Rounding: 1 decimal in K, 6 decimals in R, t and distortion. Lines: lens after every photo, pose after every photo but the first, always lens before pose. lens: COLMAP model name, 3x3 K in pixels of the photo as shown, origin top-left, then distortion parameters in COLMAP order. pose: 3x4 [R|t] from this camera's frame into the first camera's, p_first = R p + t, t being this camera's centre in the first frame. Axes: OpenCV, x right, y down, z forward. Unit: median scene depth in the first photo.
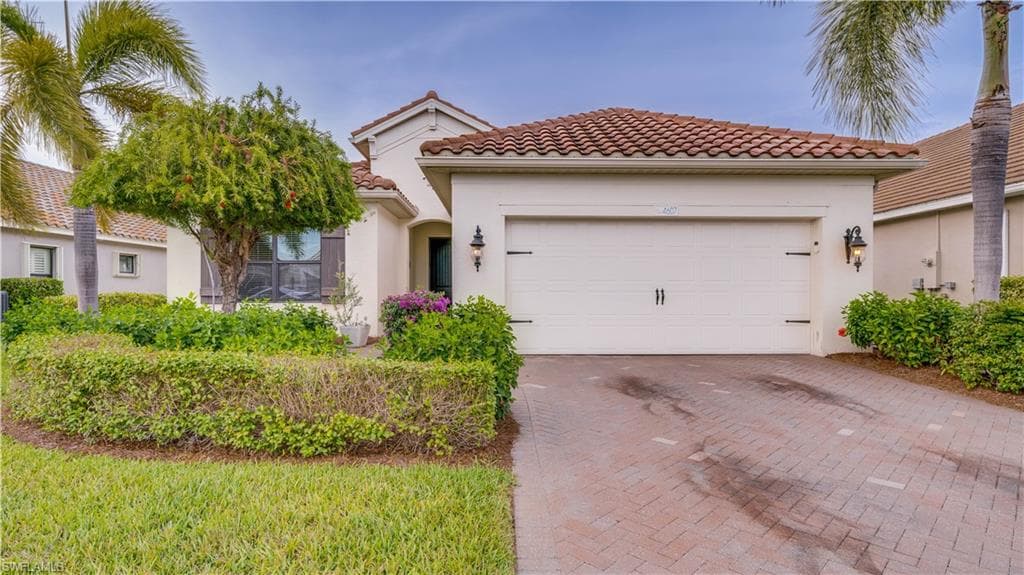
lens RADIAL K [[558.9, 0, 527.7], [0, 558.9, 294.4], [0, 0, 1]] dist [-0.000190, 0.000193]
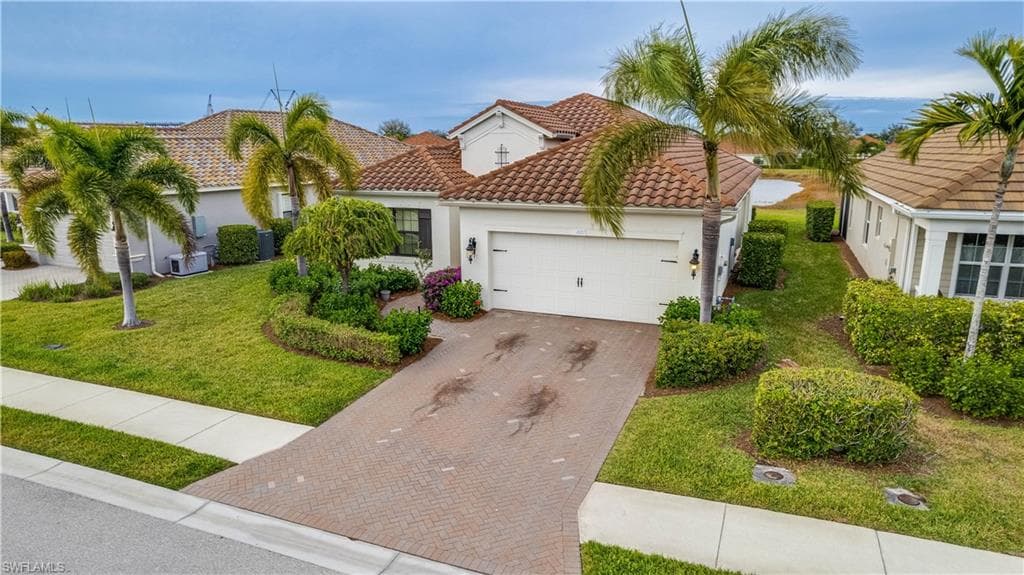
lens RADIAL K [[670.1, 0, 513.8], [0, 670.1, 318.4], [0, 0, 1]] dist [-0.026256, -0.000243]
pose [[0.909701, 0.097764, -0.403592, 0.880960], [0.005023, 0.969231, 0.246103, -0.383795], [0.415234, -0.225907, 0.881219, -0.829360]]
